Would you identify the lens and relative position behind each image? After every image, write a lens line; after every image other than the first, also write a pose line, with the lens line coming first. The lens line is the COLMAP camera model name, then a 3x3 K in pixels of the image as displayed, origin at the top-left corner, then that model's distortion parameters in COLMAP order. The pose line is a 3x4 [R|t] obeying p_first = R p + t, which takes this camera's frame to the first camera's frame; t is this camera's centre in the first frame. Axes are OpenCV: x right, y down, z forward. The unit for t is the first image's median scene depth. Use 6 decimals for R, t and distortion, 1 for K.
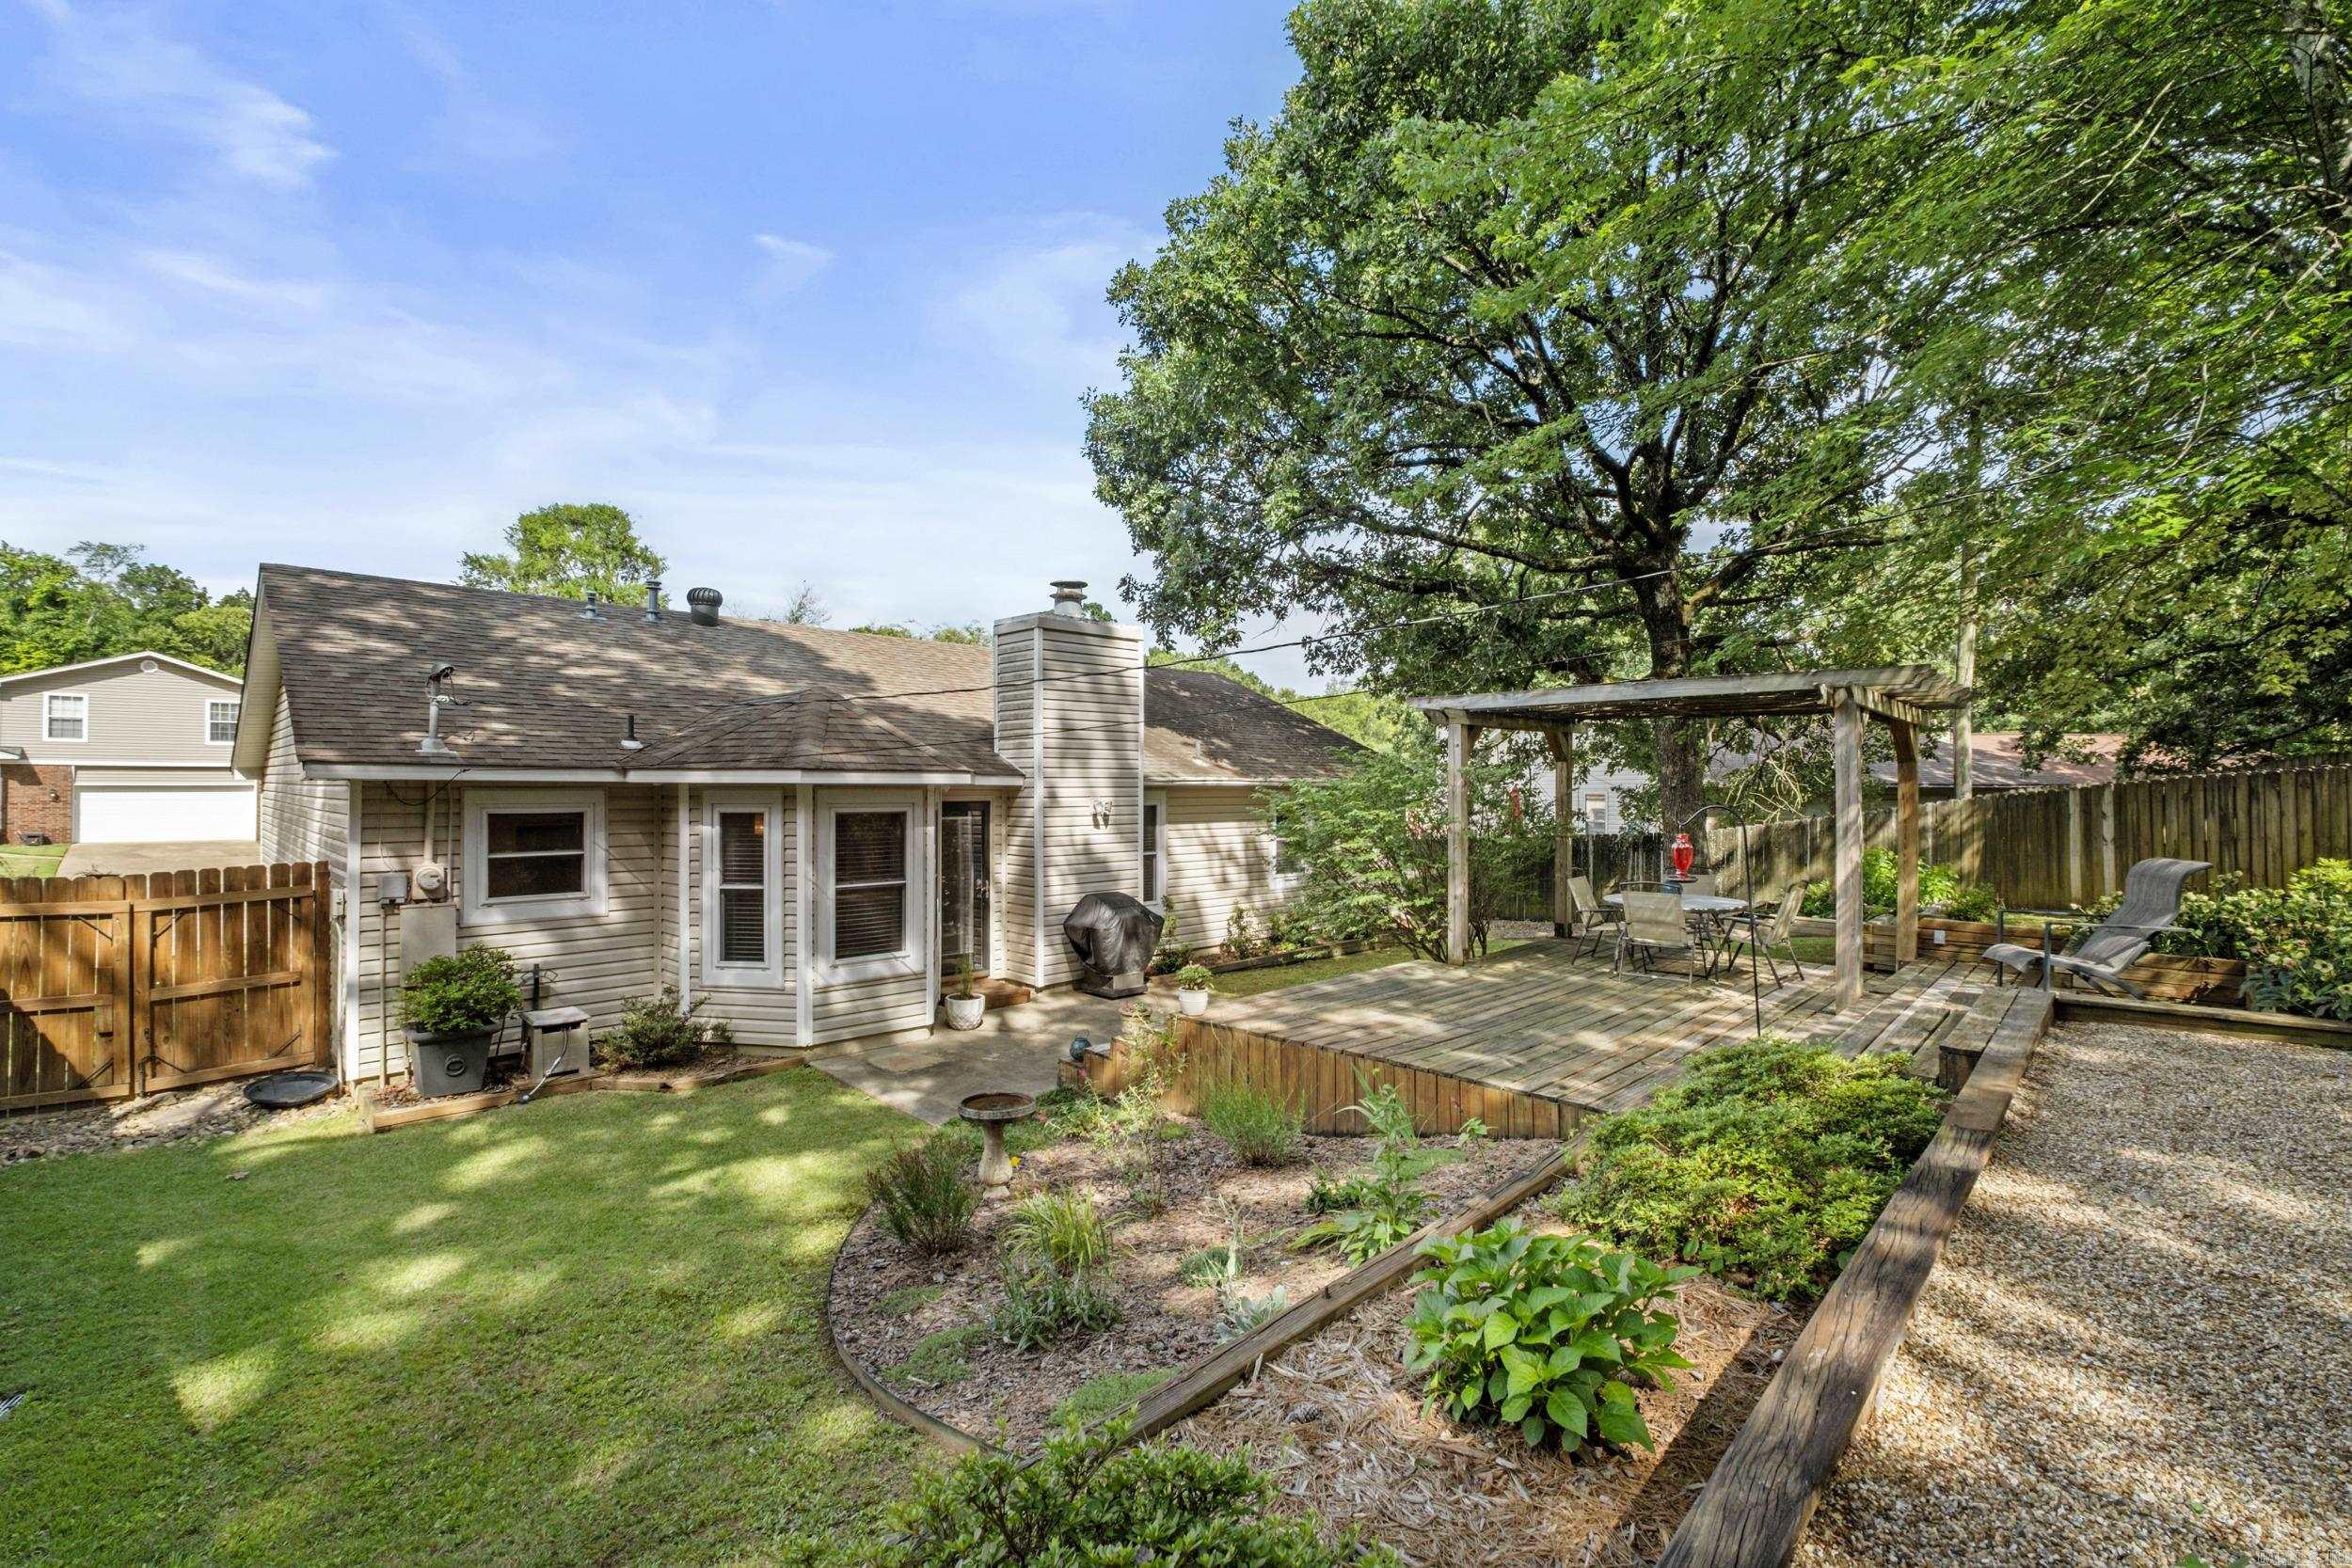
lens RADIAL K [[1025.0, 0, 1177.8], [0, 1025.0, 771.3], [0, 0, 1]] dist [-0.013139, 0.000049]
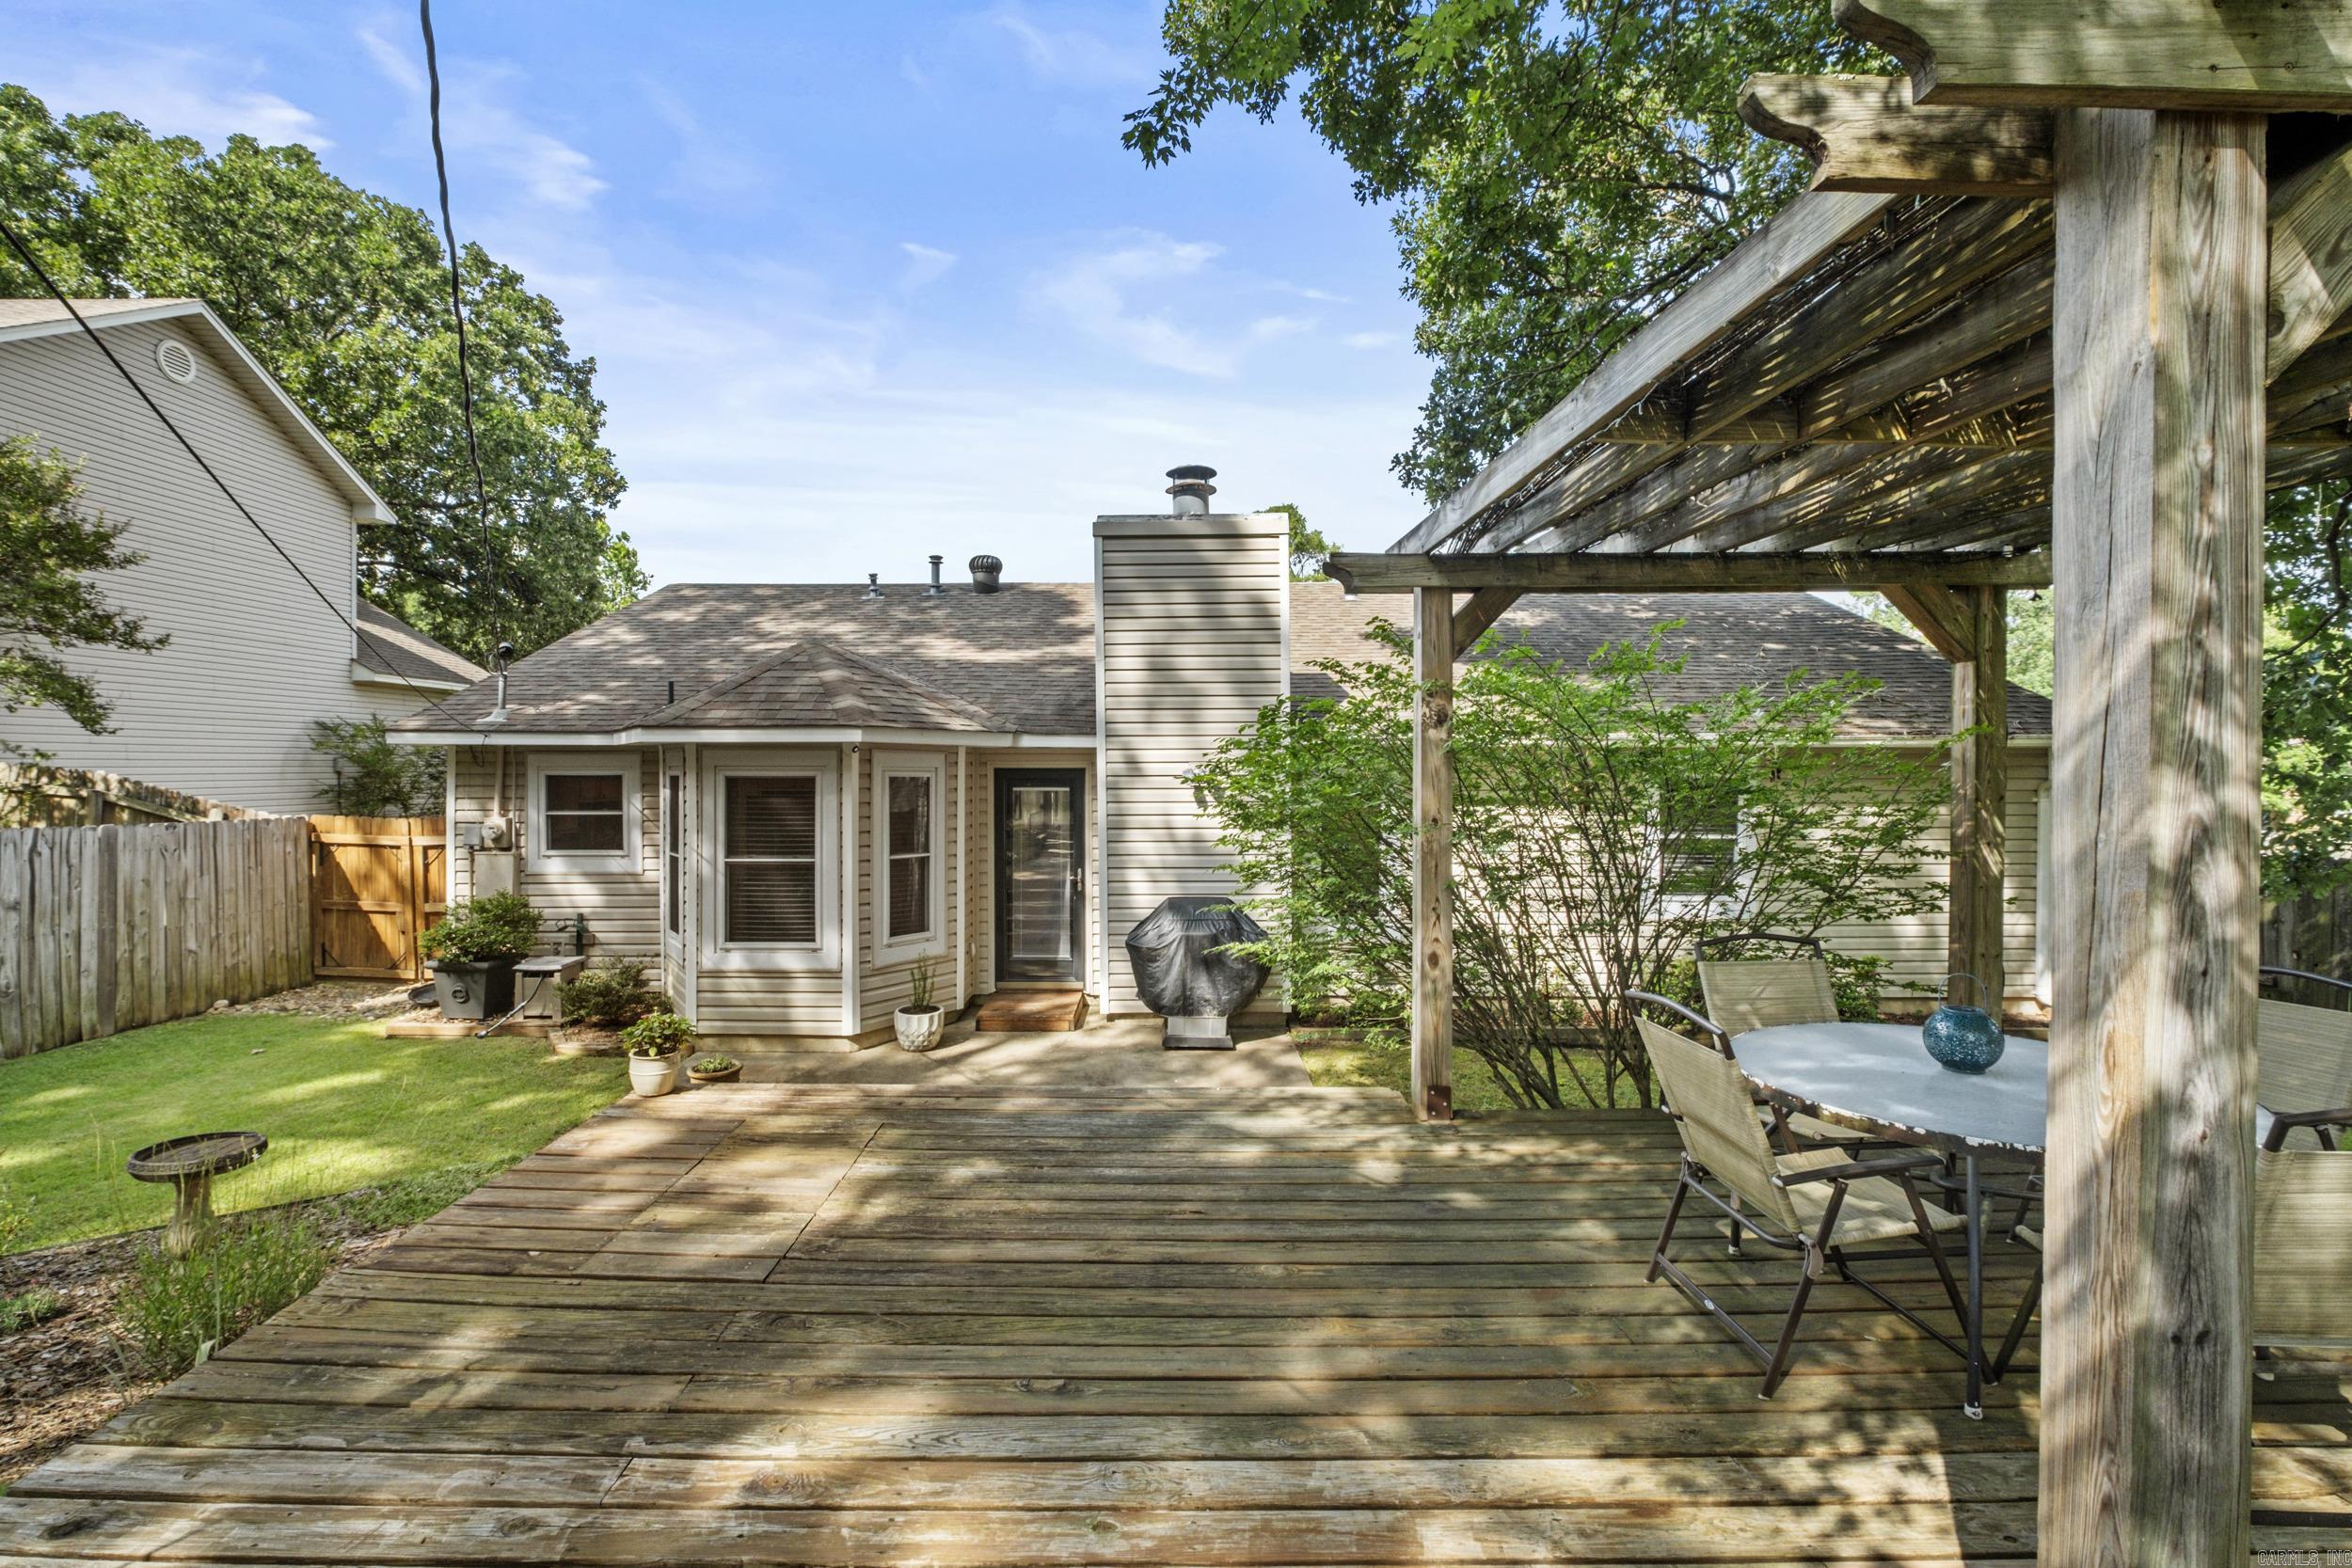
lens RADIAL K [[1025.0, 0, 1177.2], [0, 1025.0, 784.7], [0, 0, 1]] dist [-0.013139, 0.000049]
pose [[0.700401, 0.007938, -0.713706, 0.533102], [0.011716, 0.999676, 0.022616, 0.030940], [0.713654, -0.024203, 0.700081, 0.623626]]
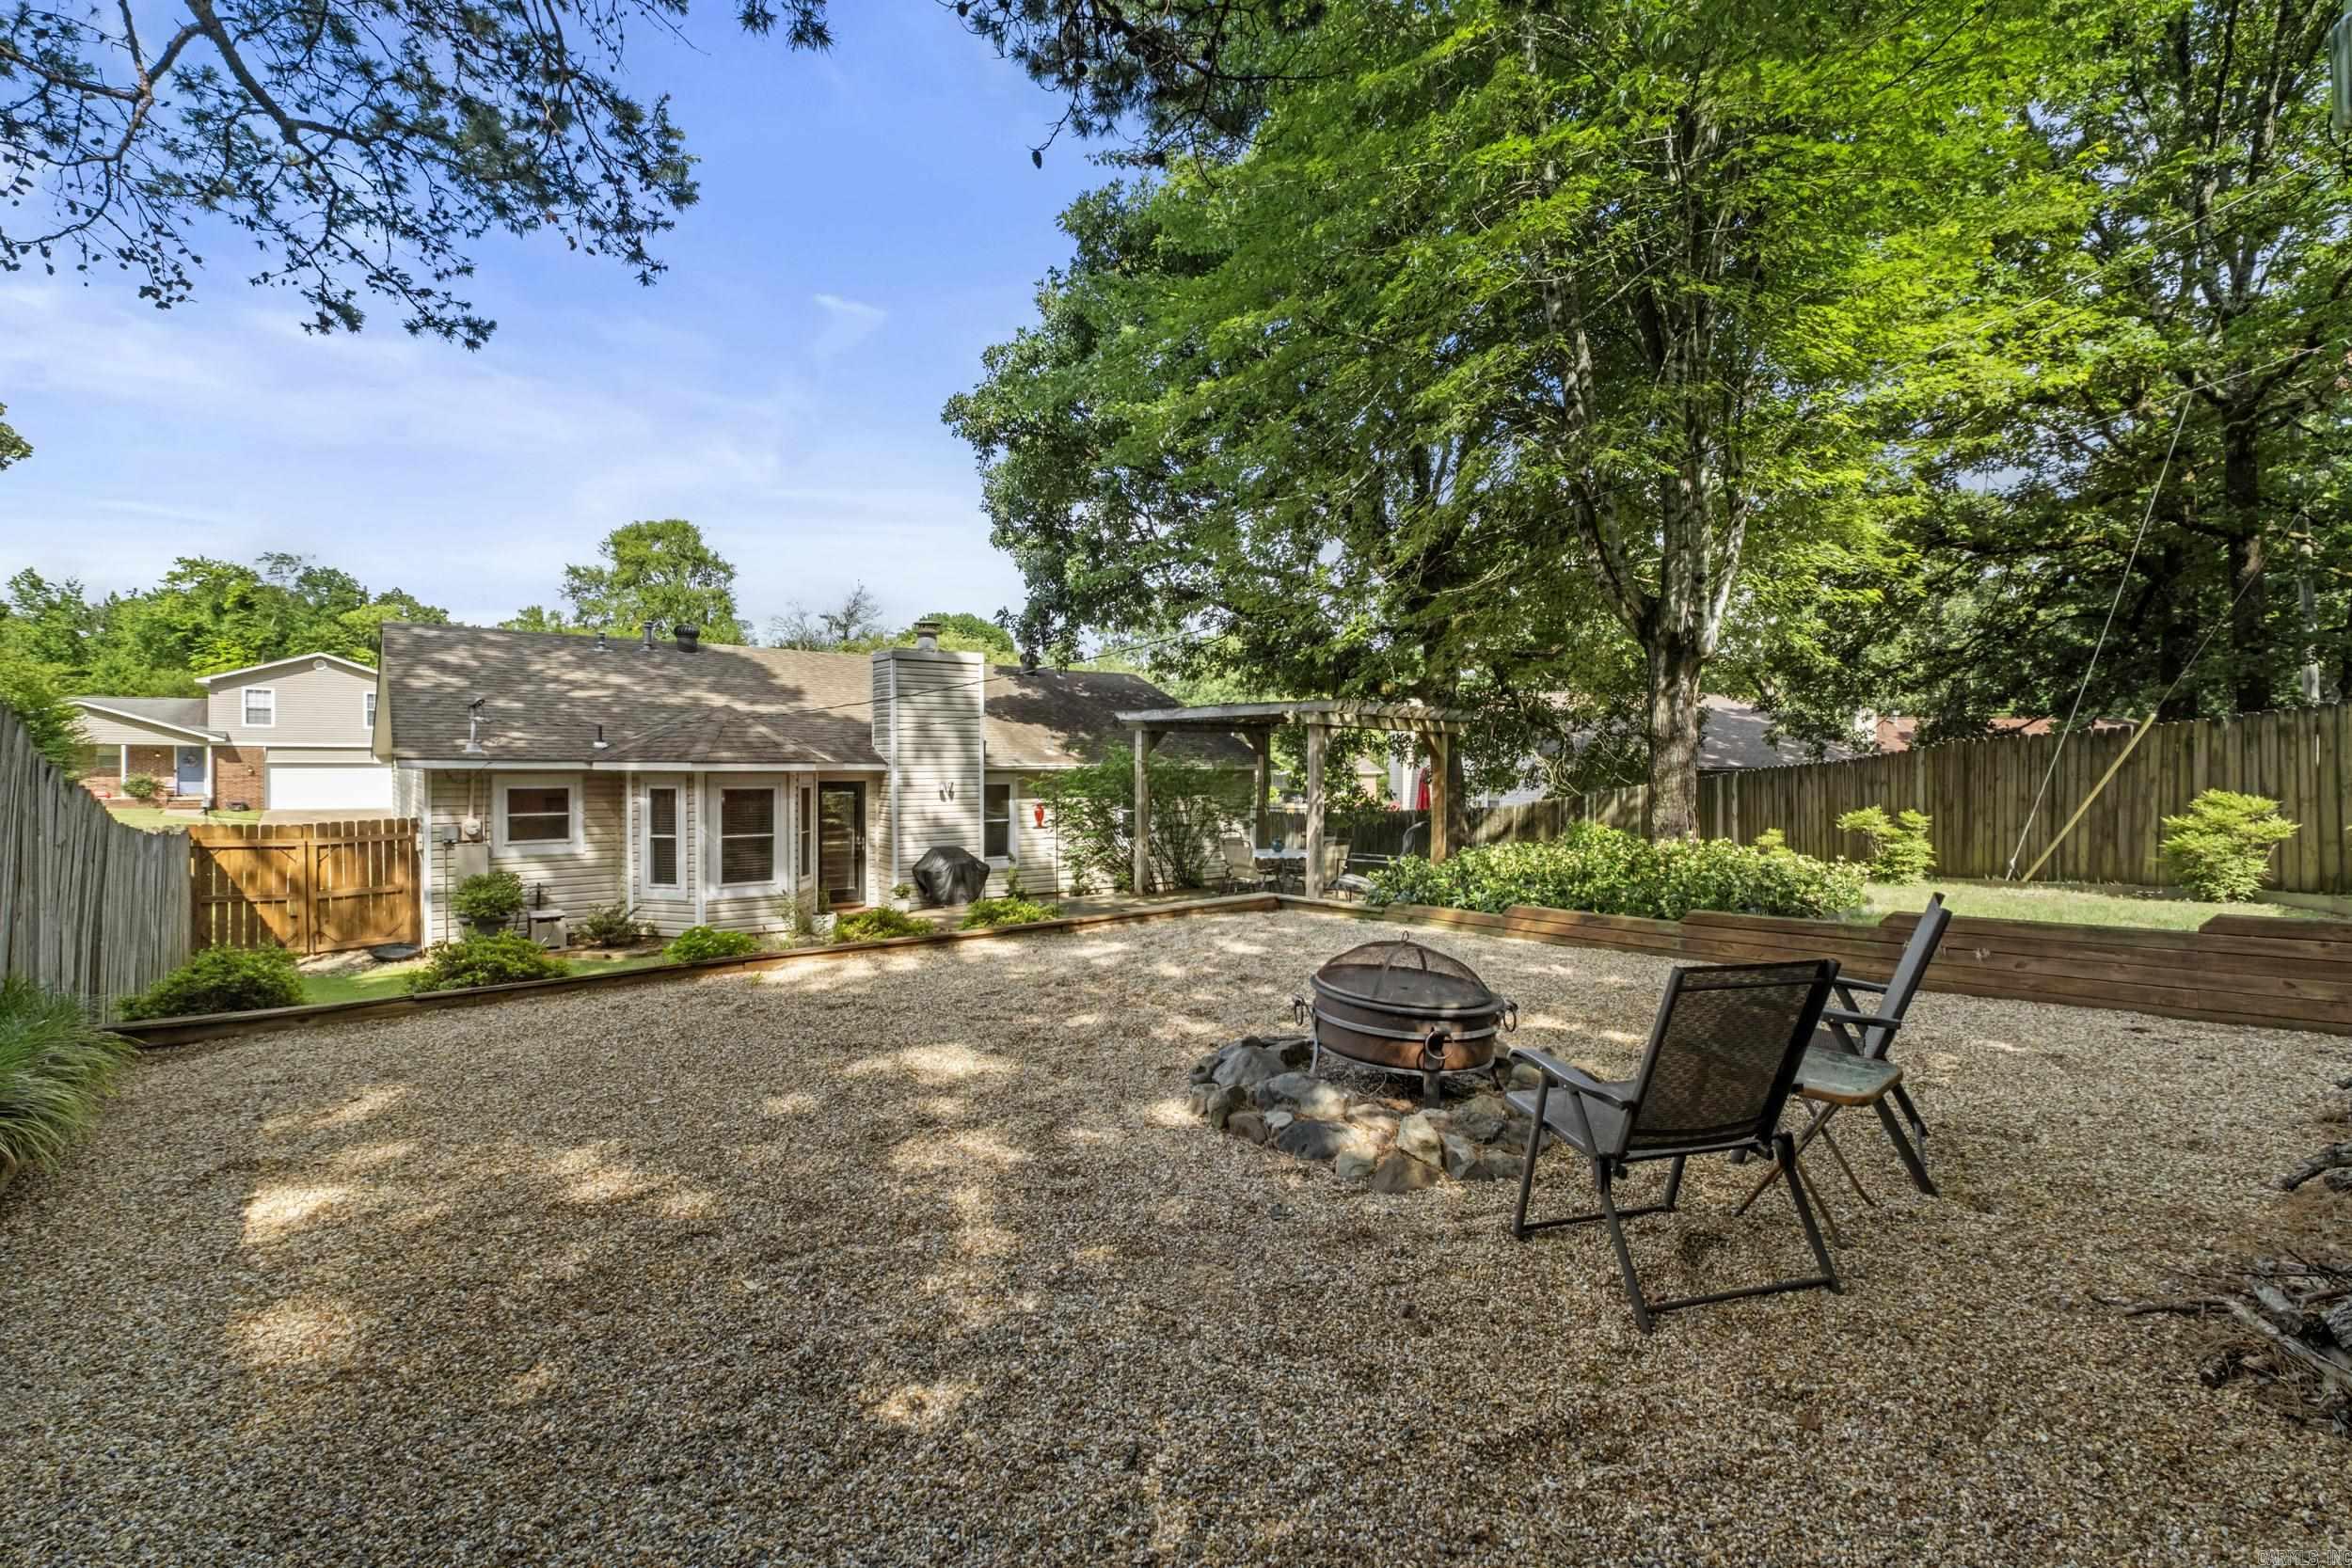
lens RADIAL K [[1025.0, 0, 1173.0], [0, 1025.0, 772.5], [0, 0, 1]] dist [-0.013139, 0.000049]
pose [[0.995162, 0.003459, -0.098184, 0.470425], [-0.001049, 0.999697, 0.024585, -0.023007], [0.098239, -0.024363, 0.994865, -0.446441]]
